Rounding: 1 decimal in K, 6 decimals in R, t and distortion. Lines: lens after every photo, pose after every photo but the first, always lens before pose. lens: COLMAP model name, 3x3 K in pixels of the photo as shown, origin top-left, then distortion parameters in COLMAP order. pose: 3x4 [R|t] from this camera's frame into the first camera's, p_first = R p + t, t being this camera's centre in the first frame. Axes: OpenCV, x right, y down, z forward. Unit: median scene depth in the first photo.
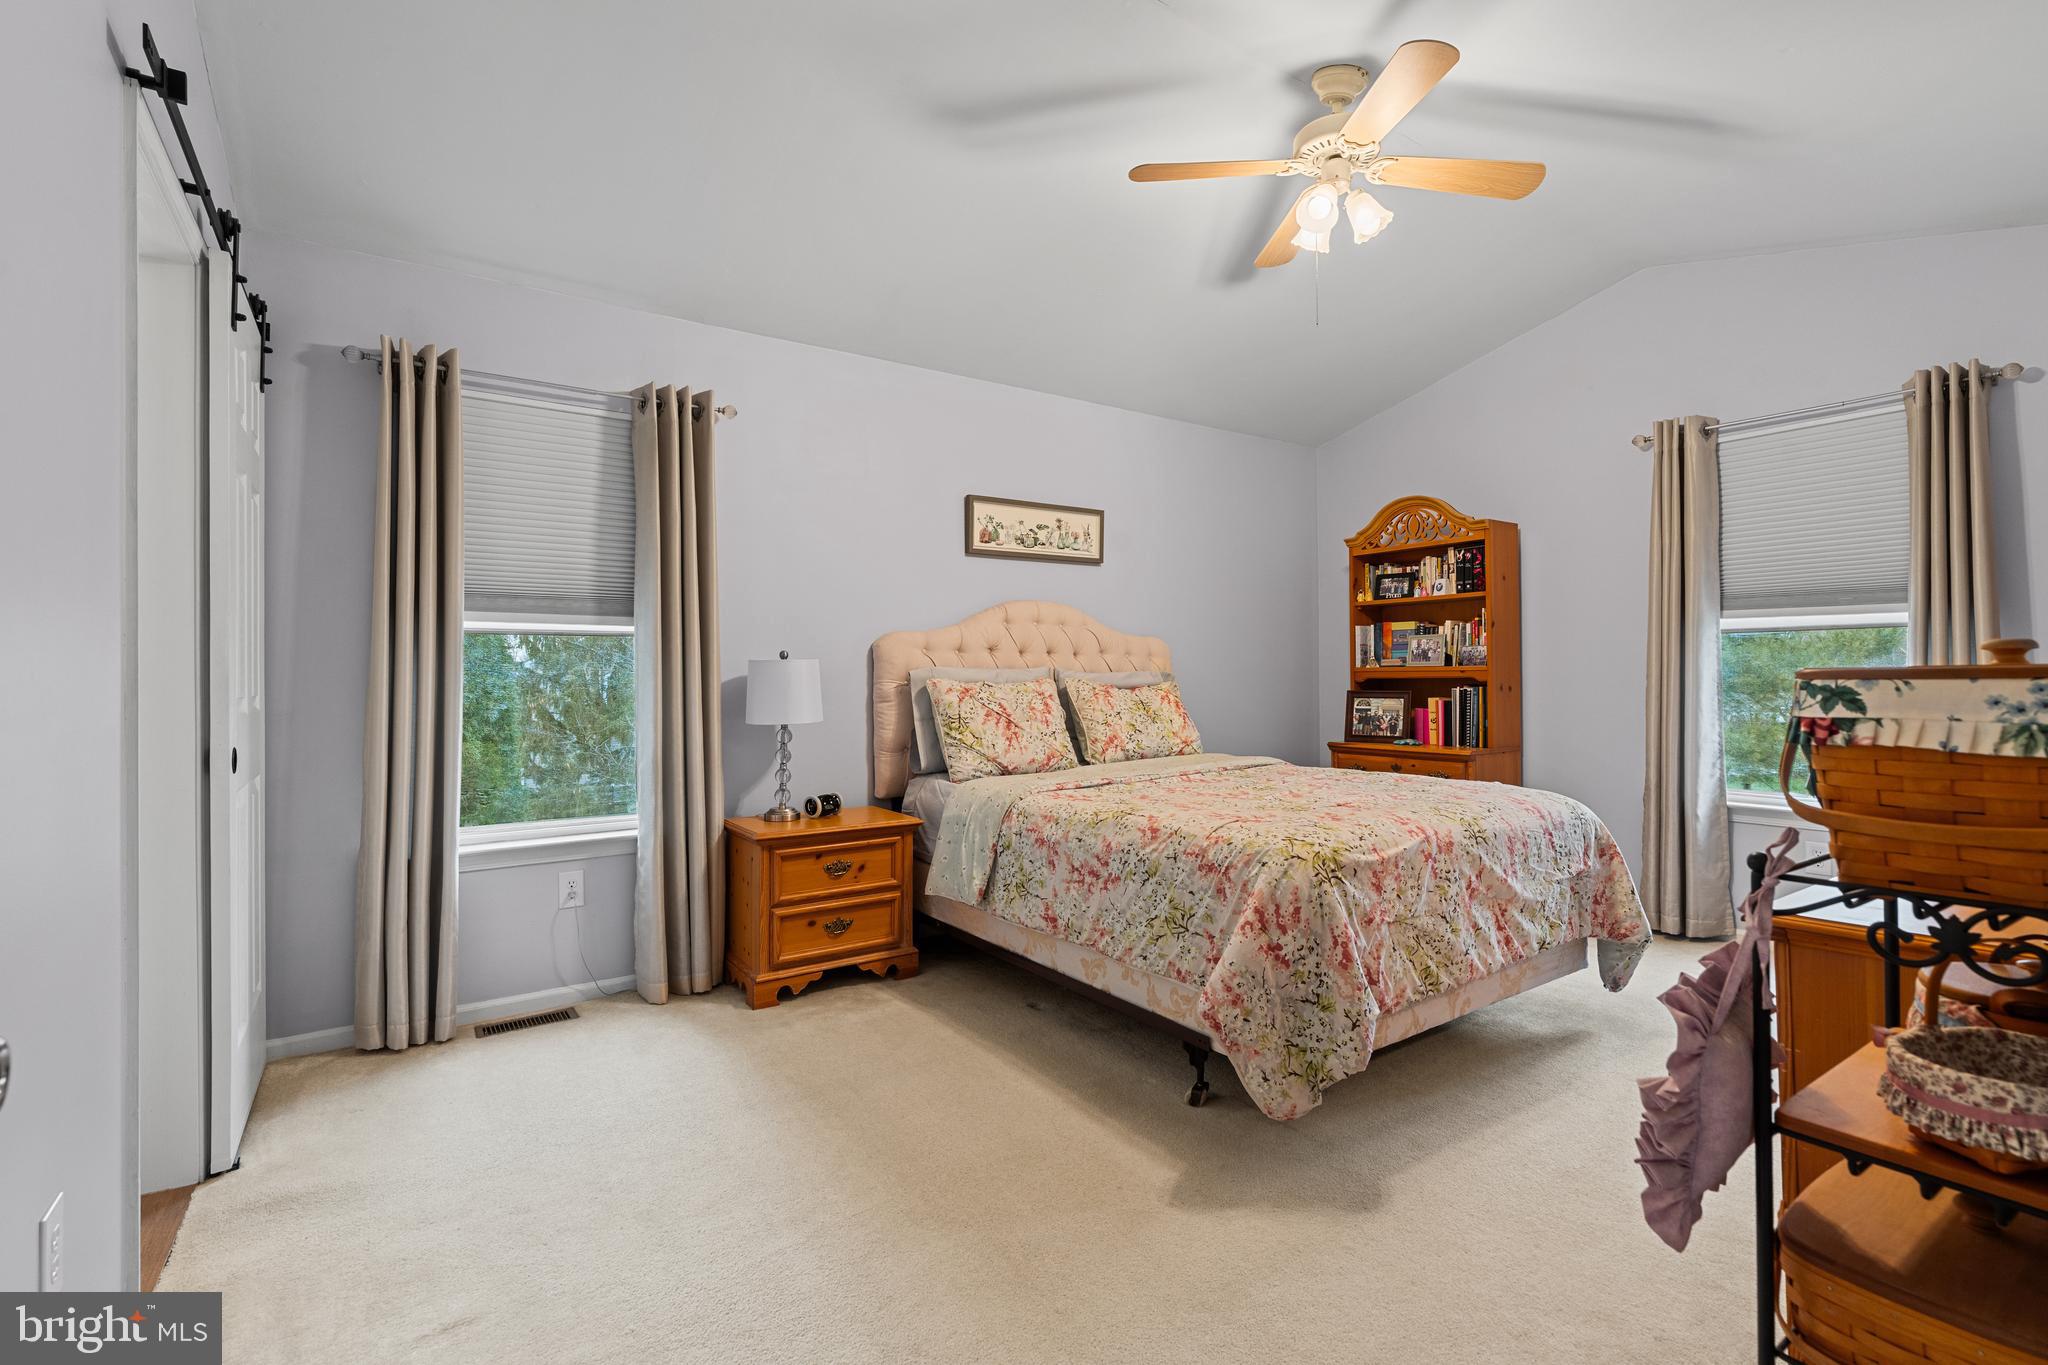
lens RADIAL K [[920.8, 0, 1008.9], [0, 920.8, 673.3], [0, 0, 1]] dist [-0.001446, 0.001590]
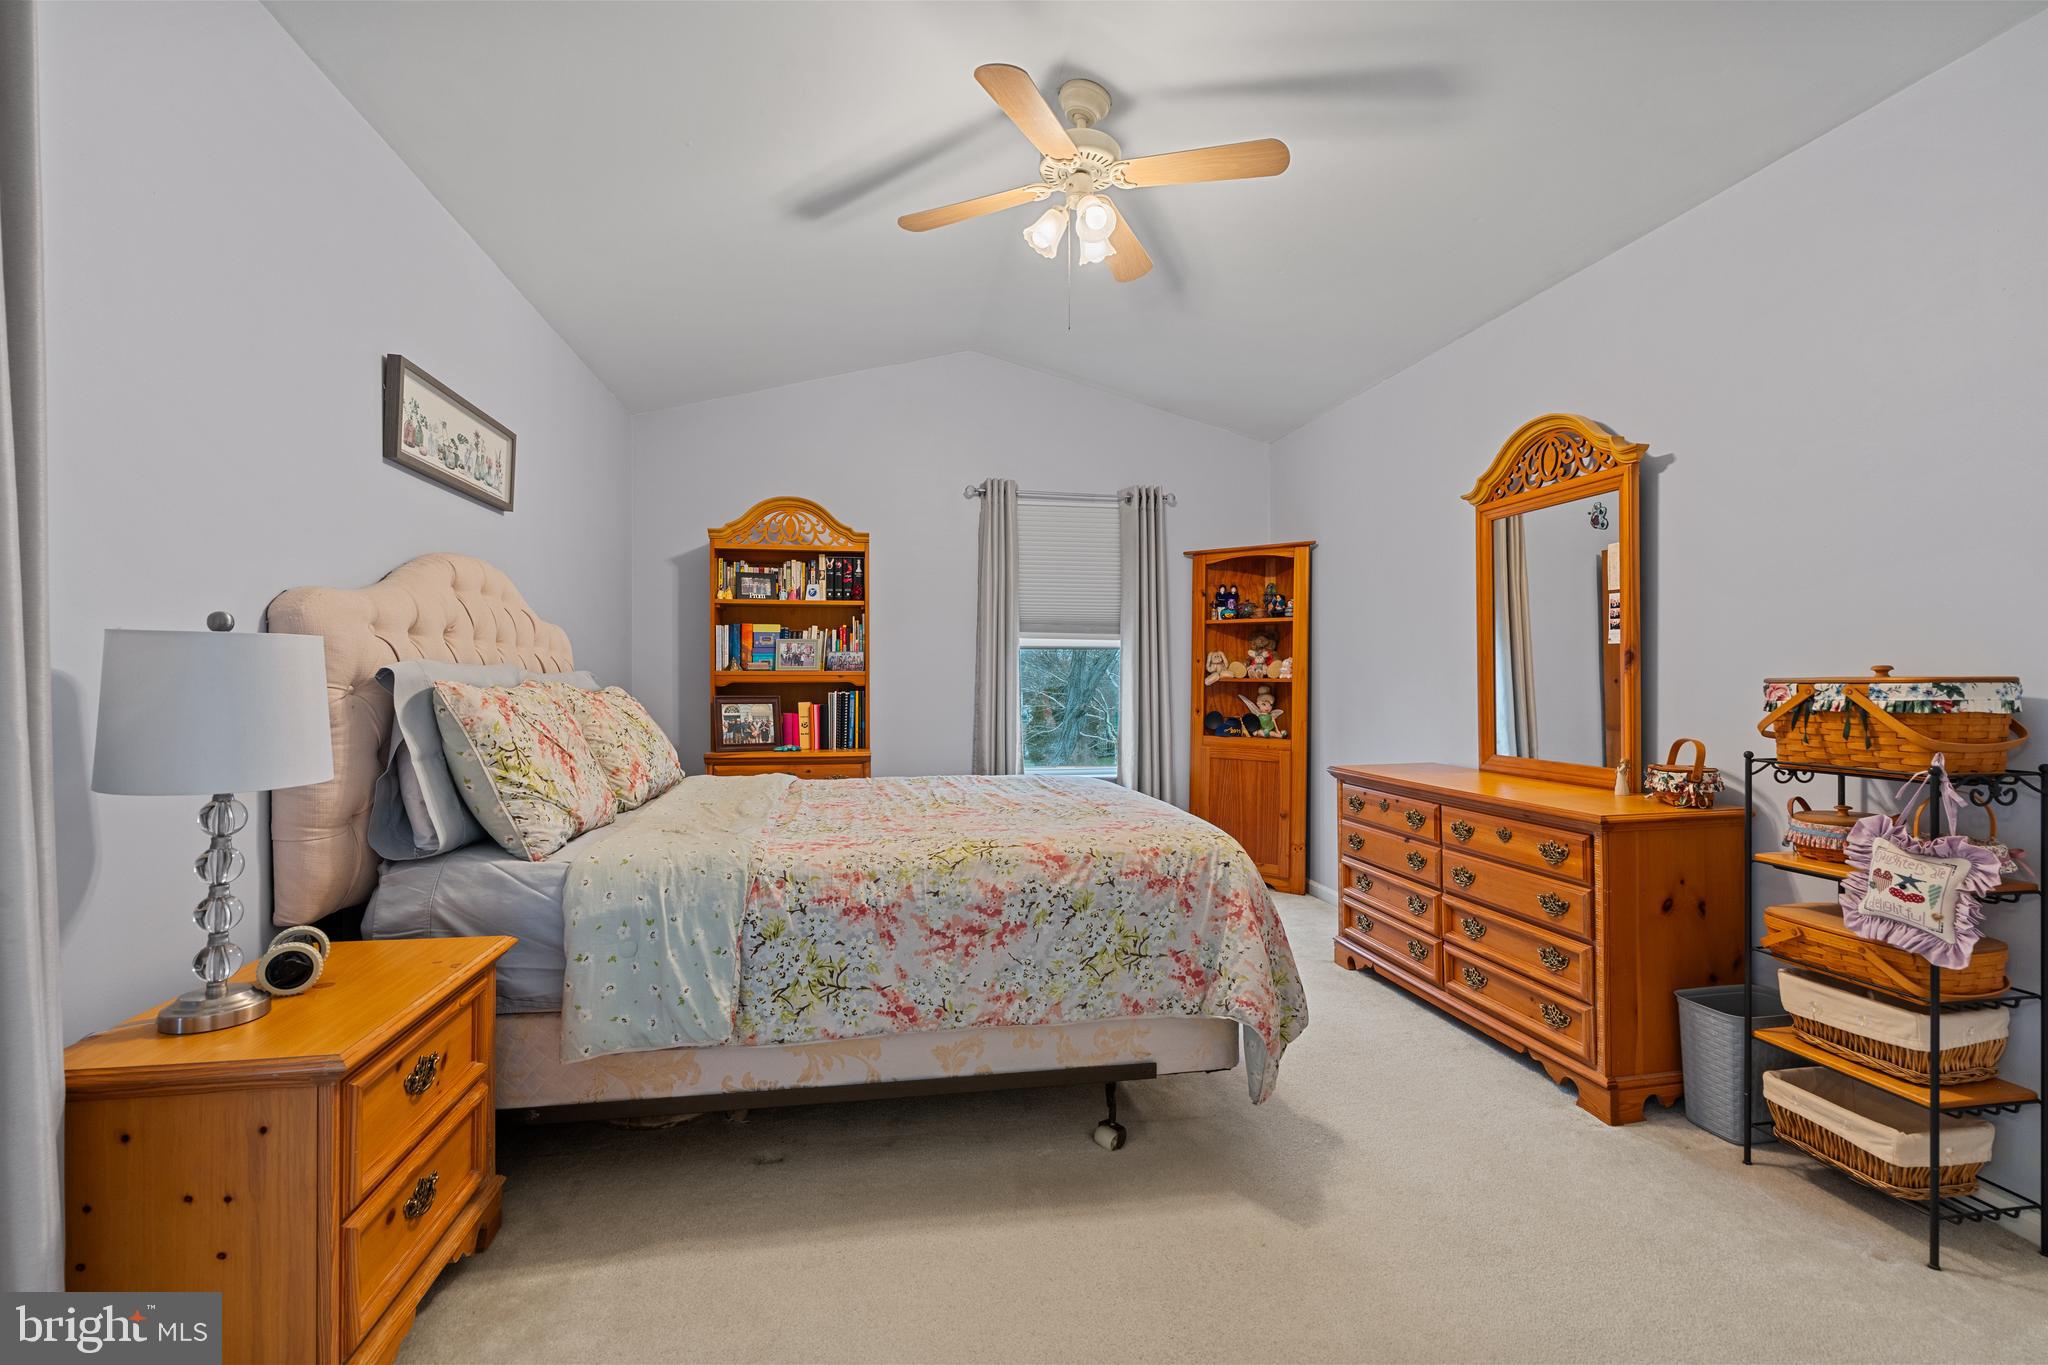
lens RADIAL K [[920.8, 0, 1020.1], [0, 920.8, 683.5], [0, 0, 1]] dist [-0.001446, 0.001590]
pose [[0.416499, 0.001791, 0.909135, -0.379380], [-0.006346, 0.999979, 0.000938, 0.004016], [-0.909114, -0.006160, 0.416501, 0.400922]]
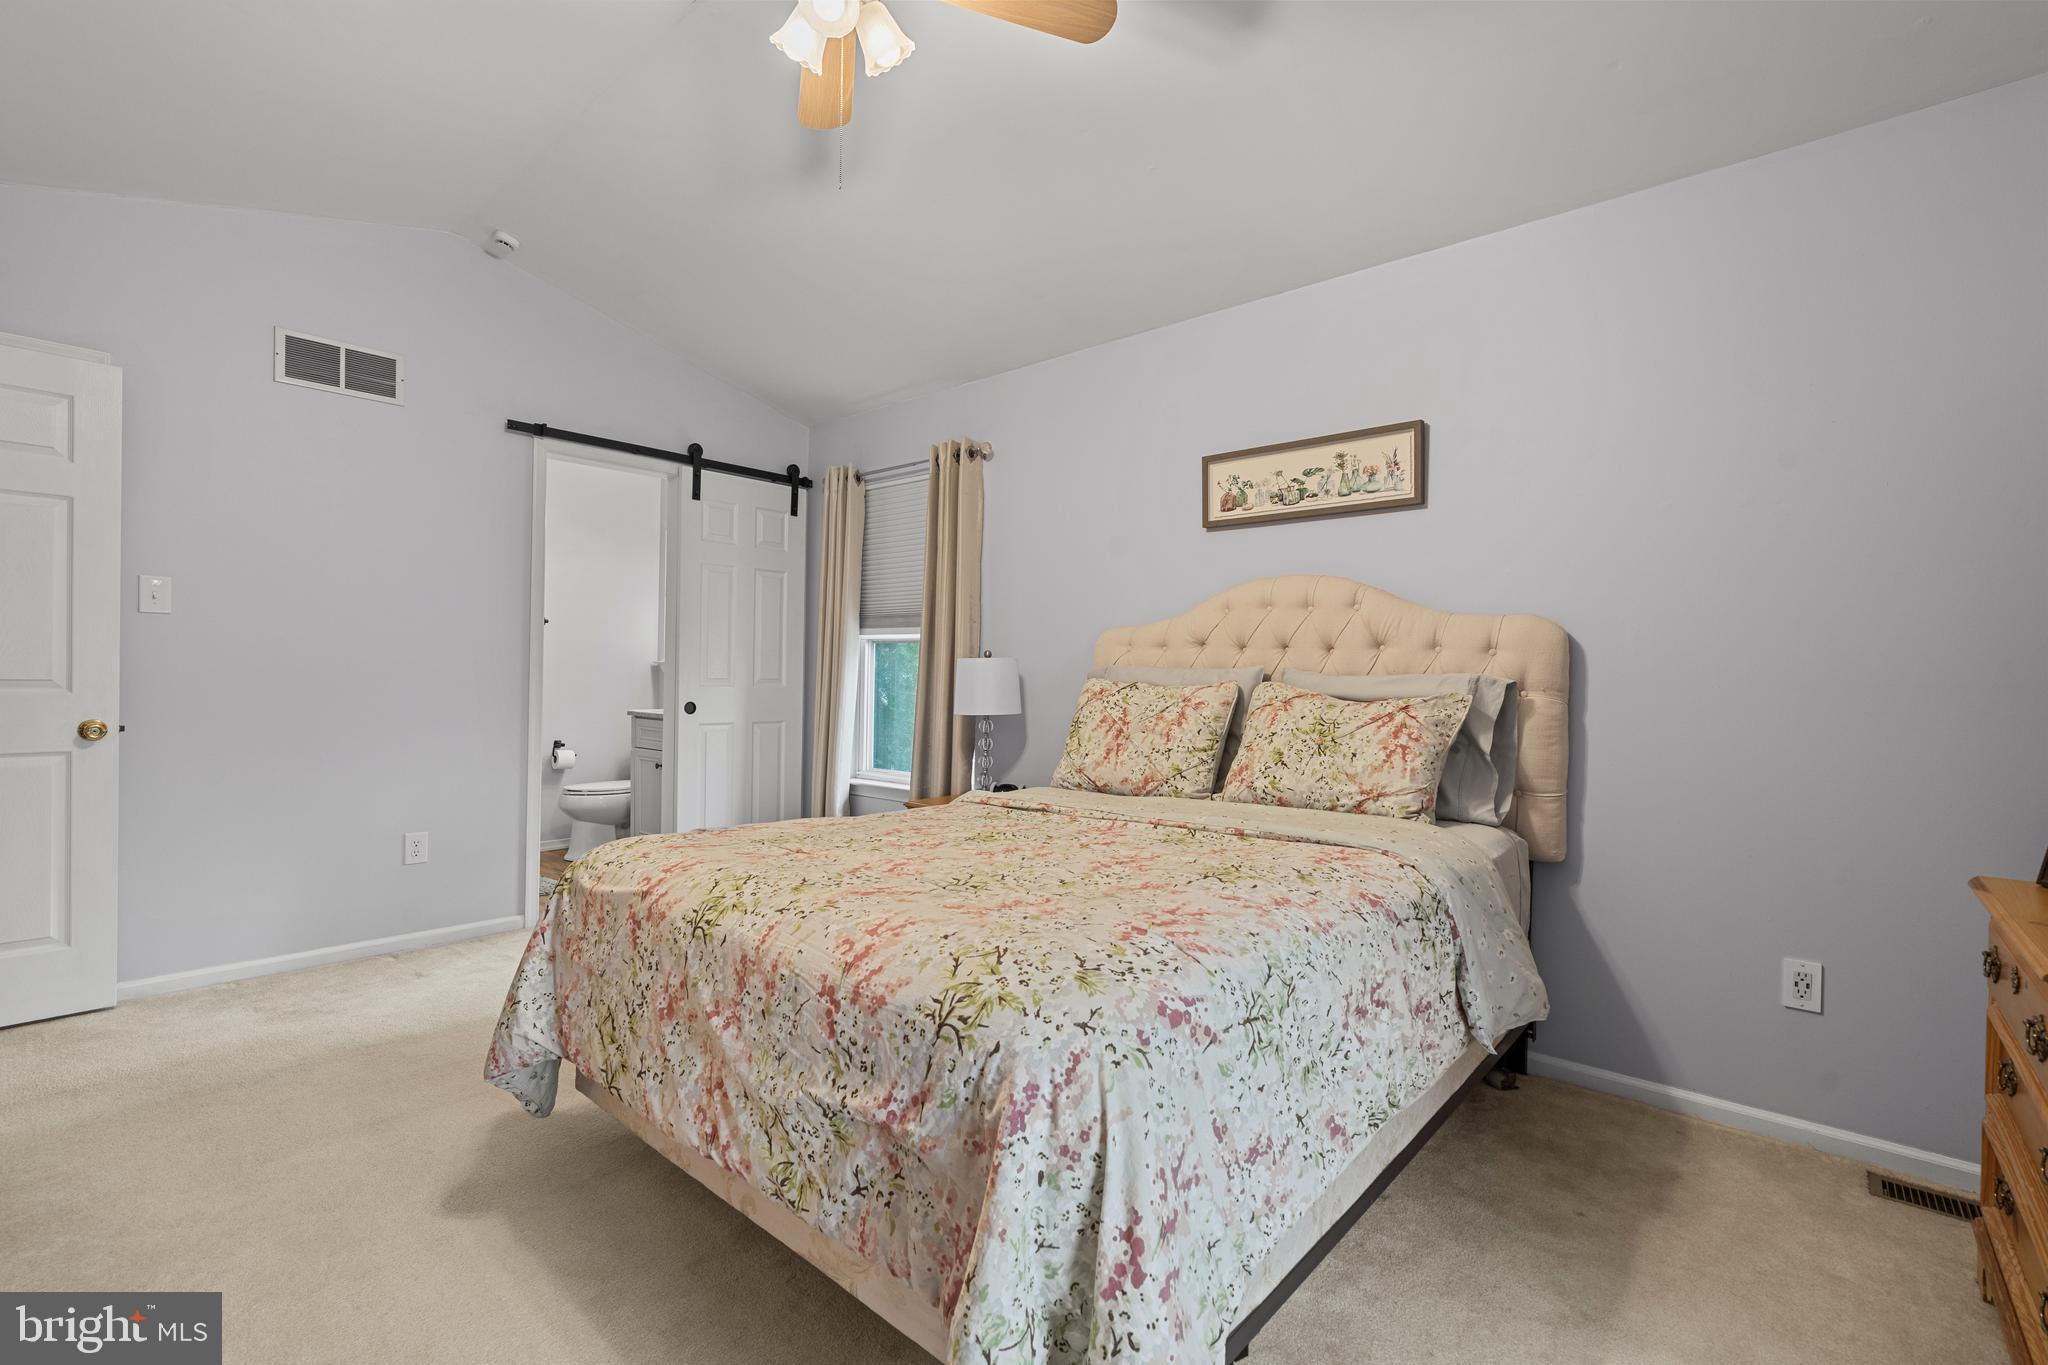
lens RADIAL K [[920.8, 0, 1033.4], [0, 920.8, 679.0], [0, 0, 1]] dist [-0.001446, 0.001590]
pose [[0.253445, 0.014540, -0.967240, 0.688473], [-0.013693, 0.999841, 0.011442, -0.002585], [0.967253, 0.010344, 0.253604, 0.618937]]
